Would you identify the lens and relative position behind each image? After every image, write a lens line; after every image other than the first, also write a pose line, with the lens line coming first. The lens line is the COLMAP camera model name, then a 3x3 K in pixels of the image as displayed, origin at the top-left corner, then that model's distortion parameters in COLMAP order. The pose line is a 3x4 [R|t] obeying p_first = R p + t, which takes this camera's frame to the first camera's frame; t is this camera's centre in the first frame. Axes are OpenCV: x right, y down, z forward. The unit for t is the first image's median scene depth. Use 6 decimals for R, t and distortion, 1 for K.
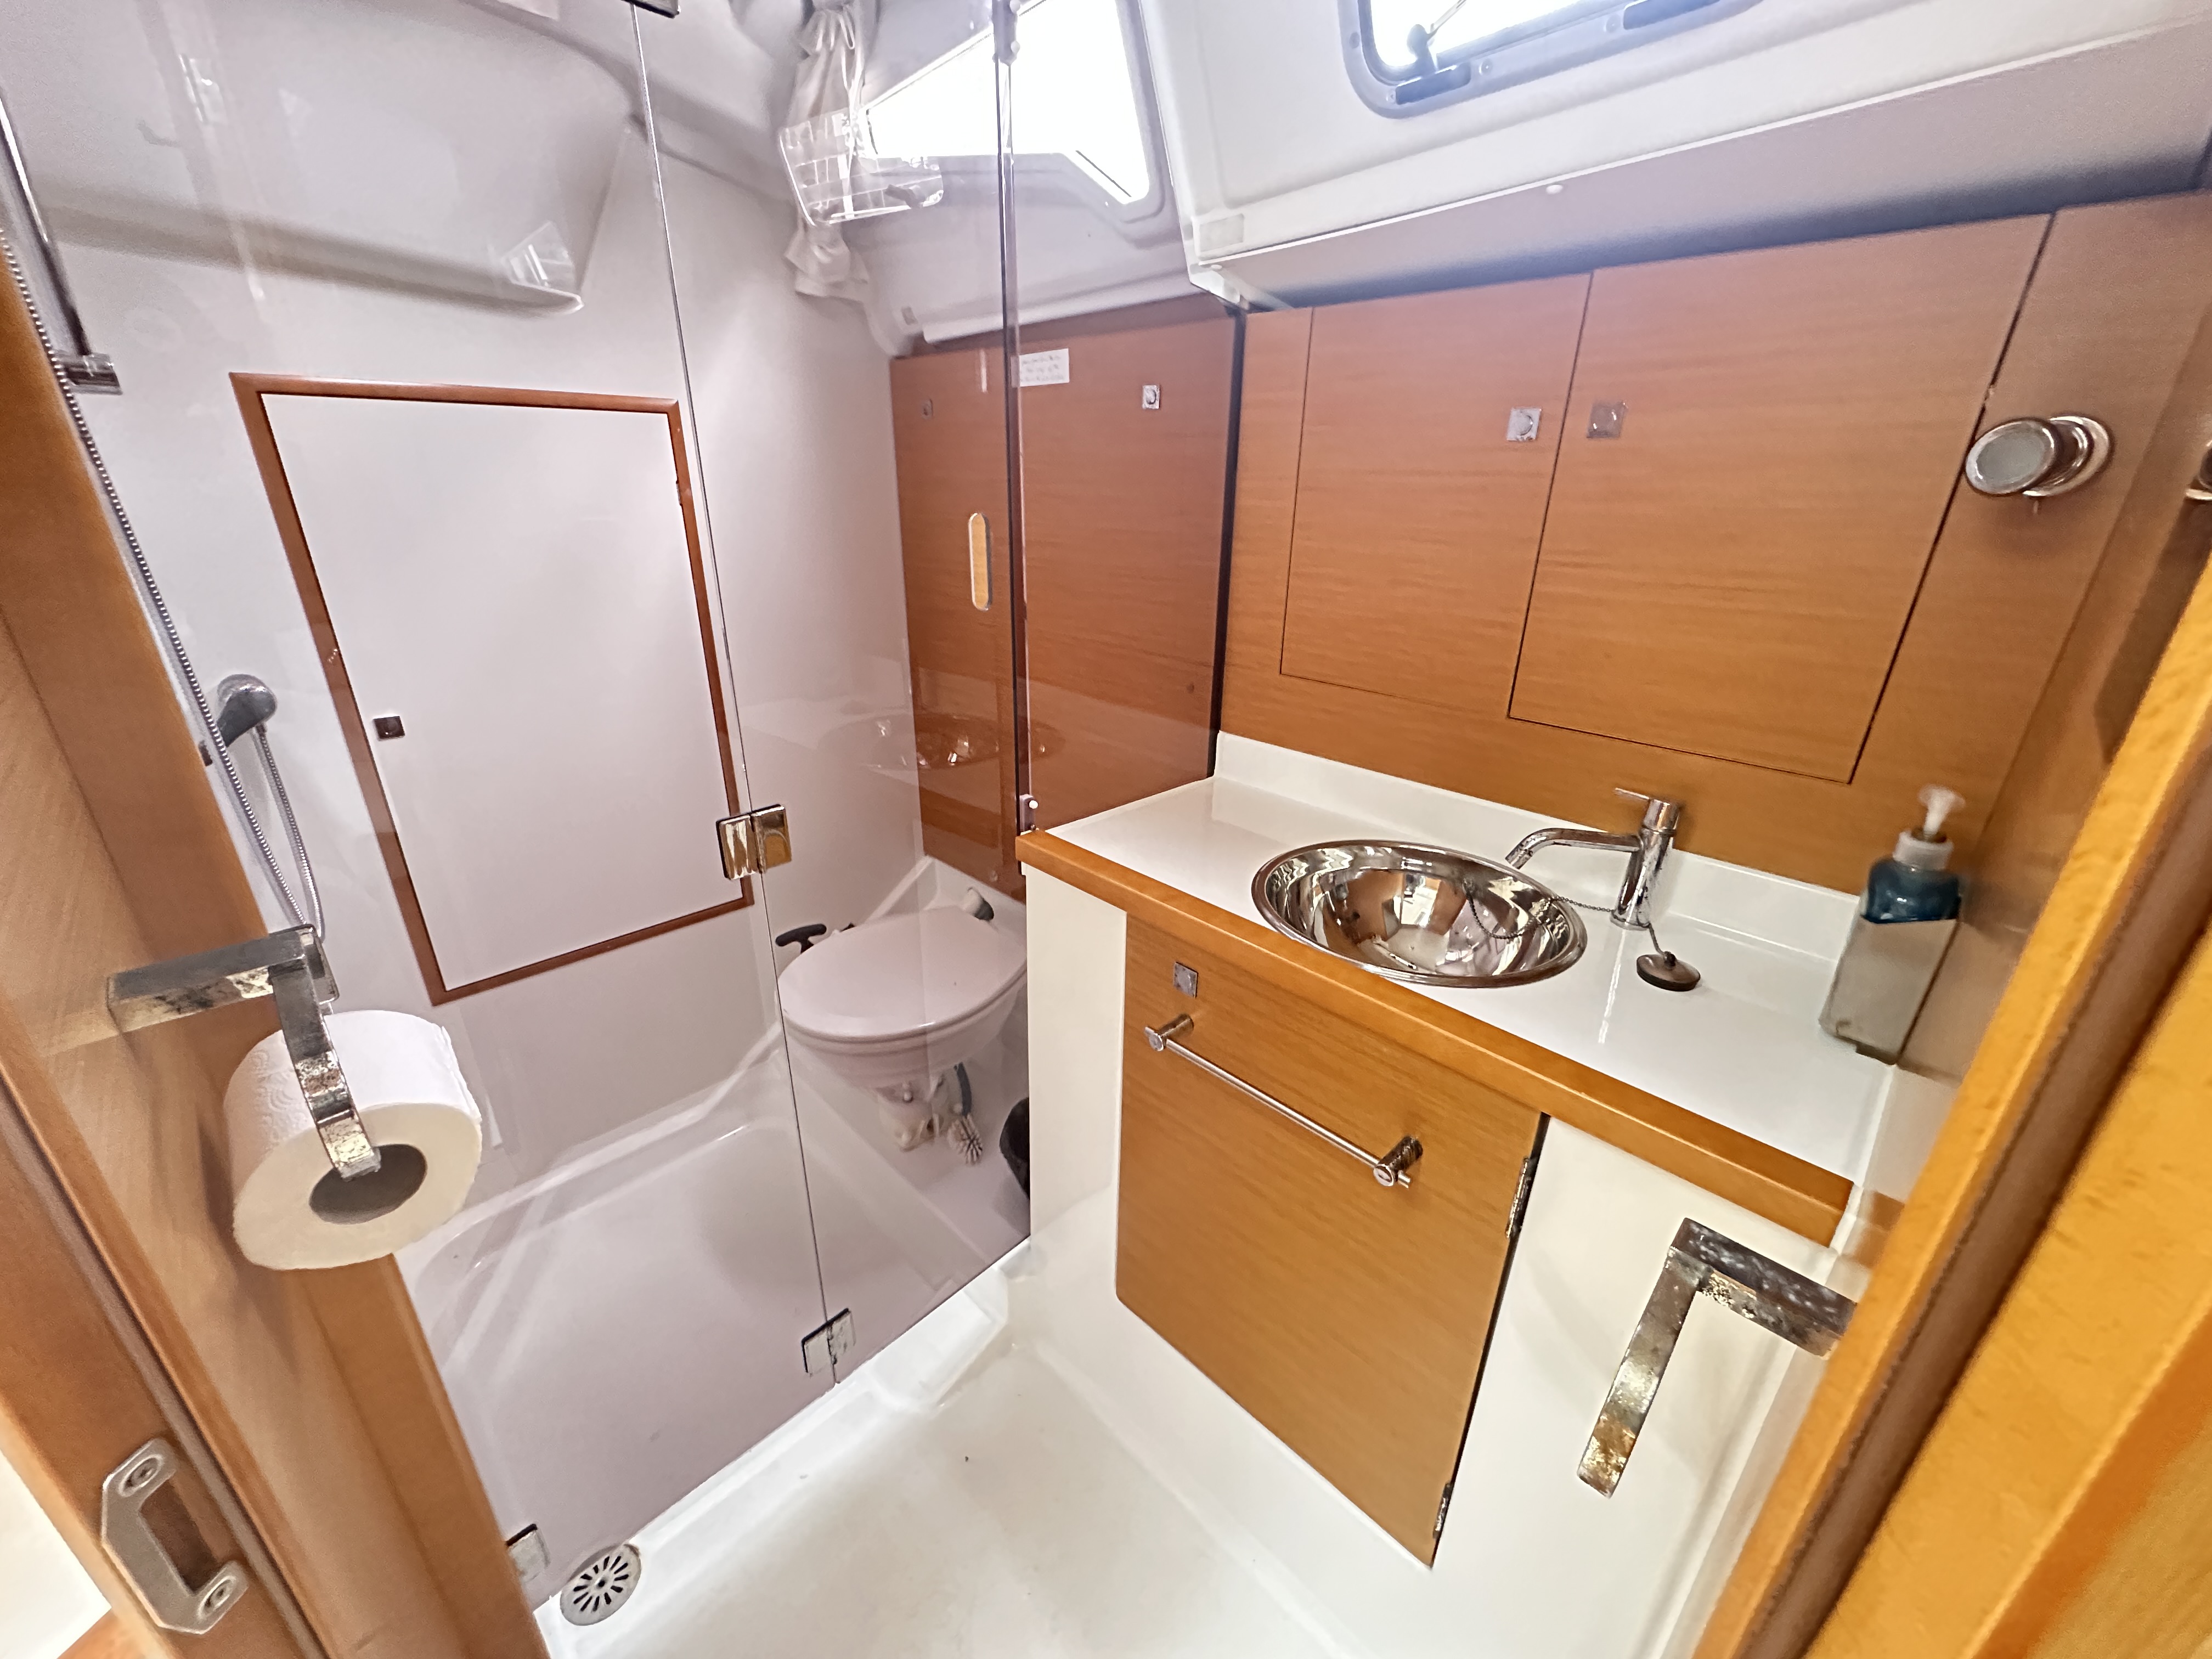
lens RADIAL K [[880.7, 0, 1100.7], [0, 880.7, 828.8], [0, 0, 1]] dist [-0.000342, 0.000182]
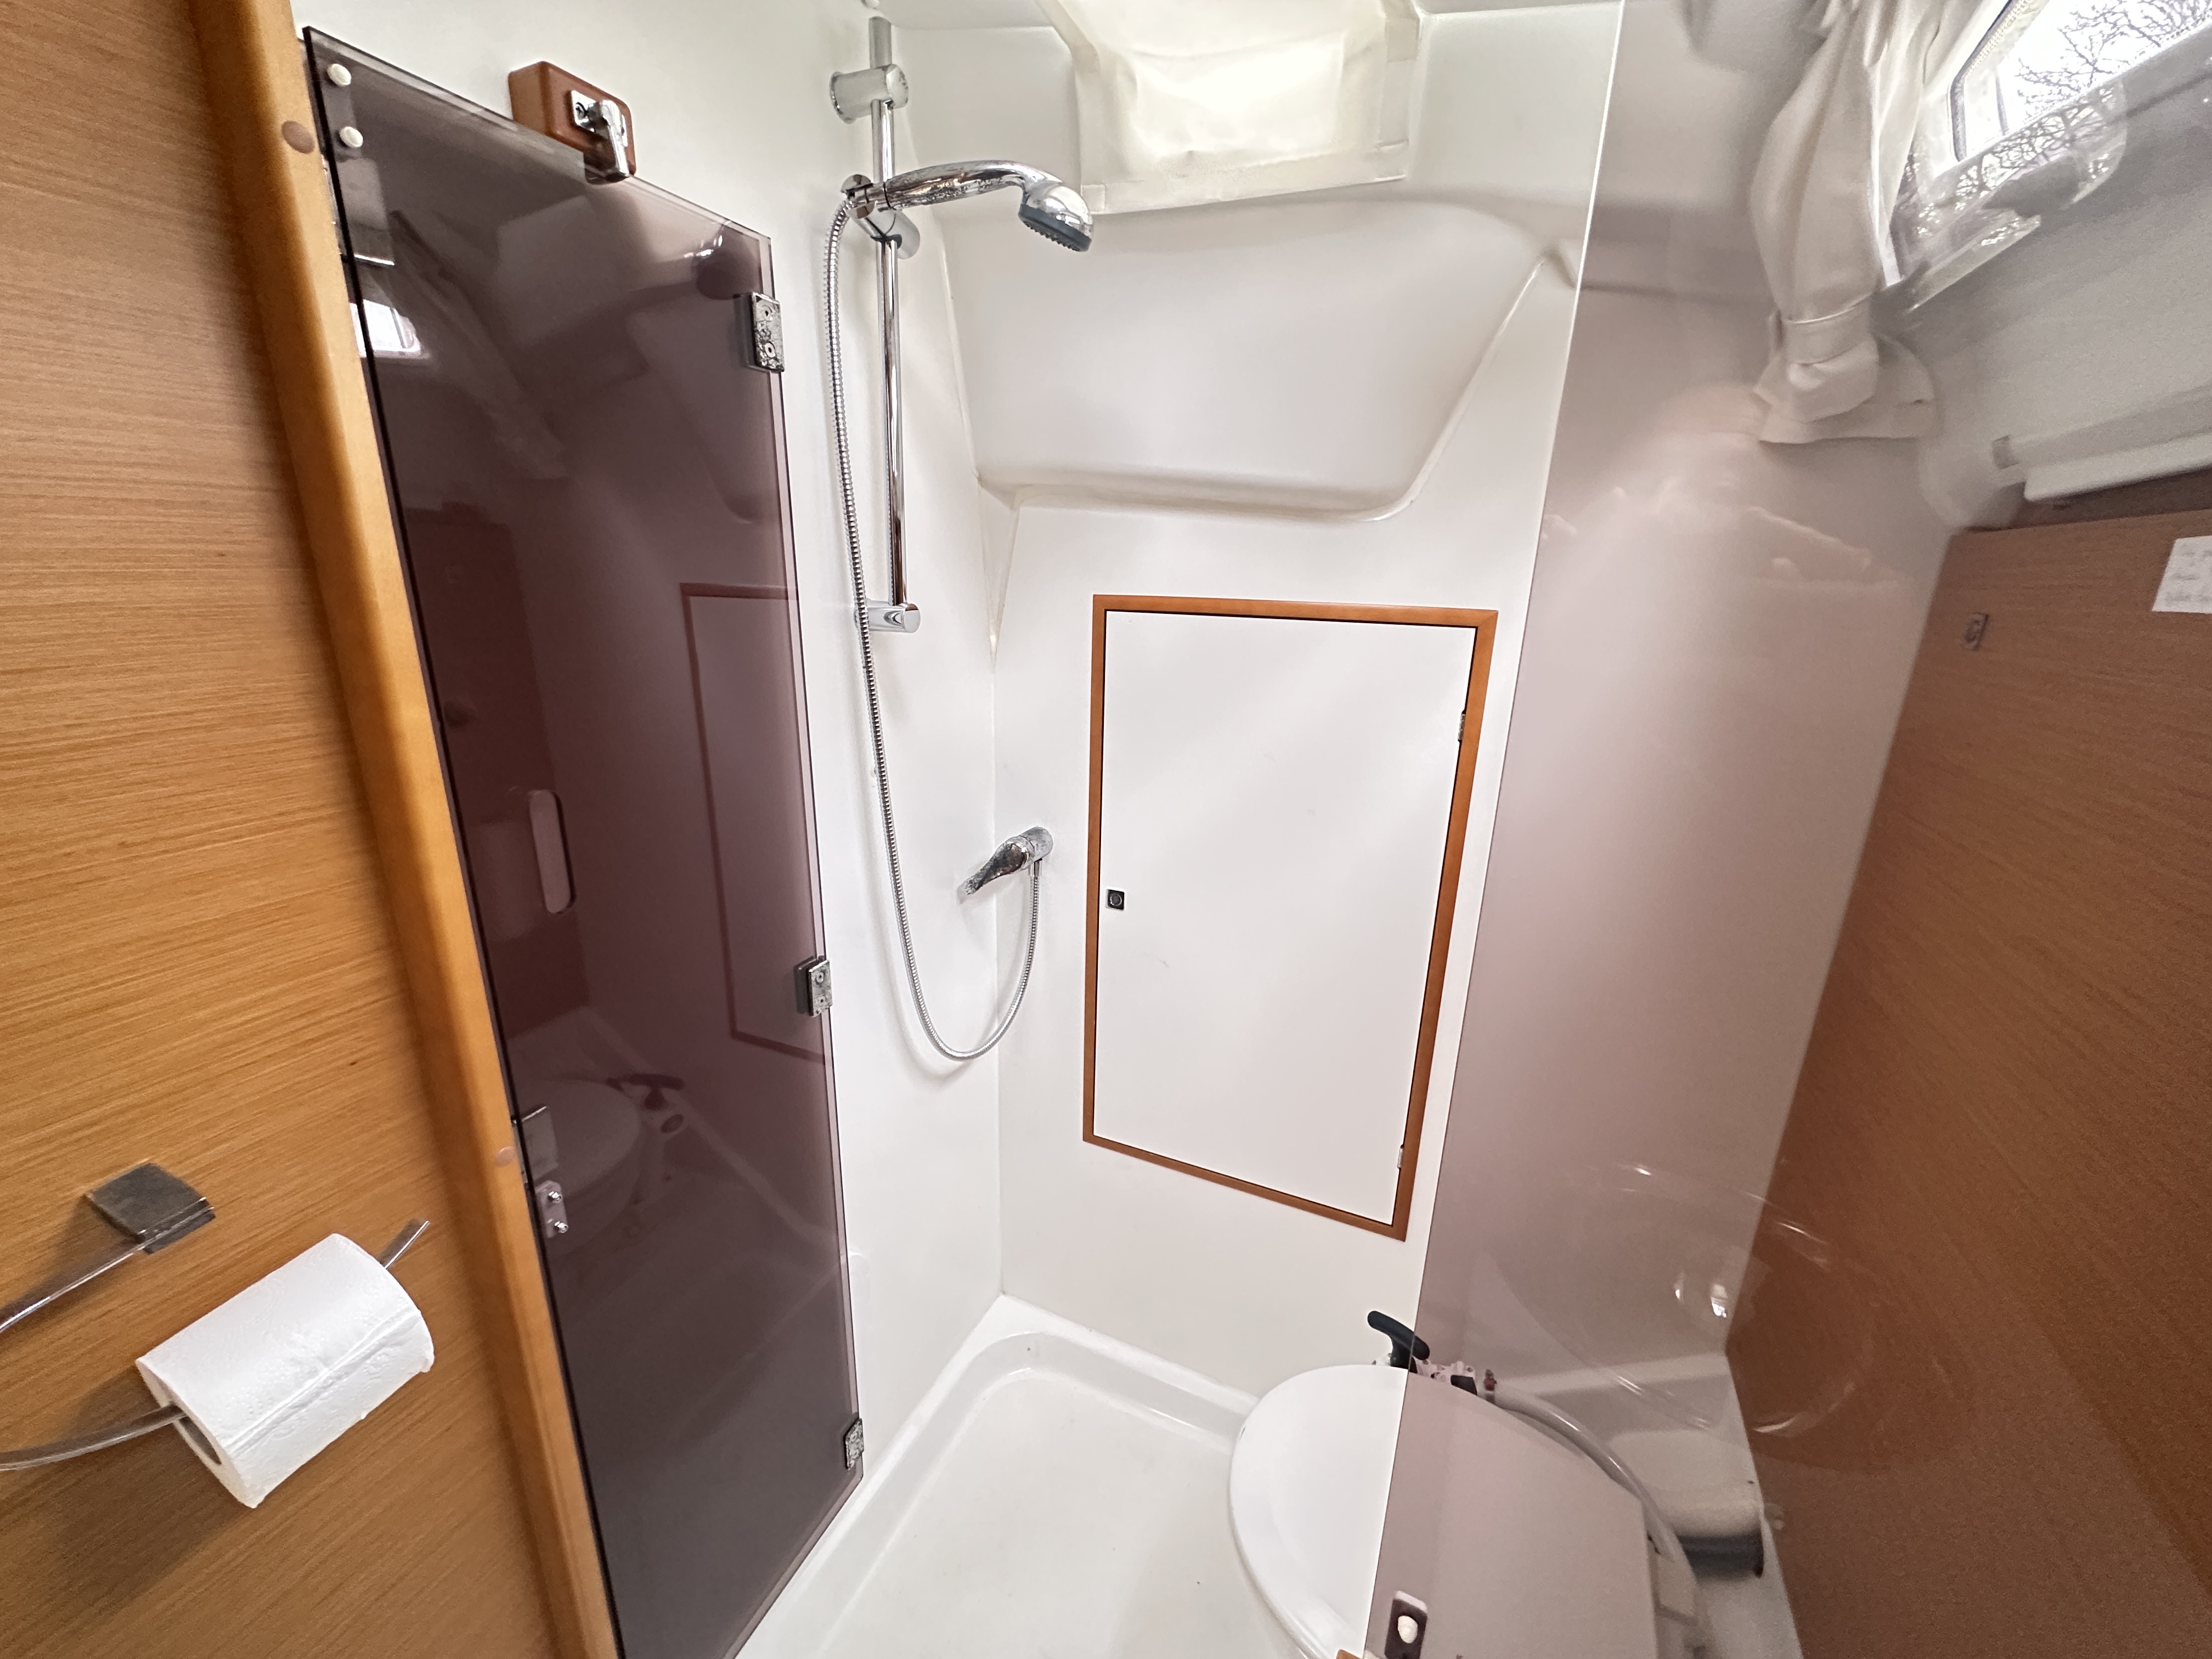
lens RADIAL K [[880.7, 0, 1105.4], [0, 880.7, 827.2], [0, 0, 1]] dist [-0.000342, 0.000182]
pose [[0.350902, 0.259349, -0.899781, 0.112958], [-0.370928, 0.920778, 0.120744, -0.279062], [0.859814, 0.291385, 0.419303, 0.448272]]
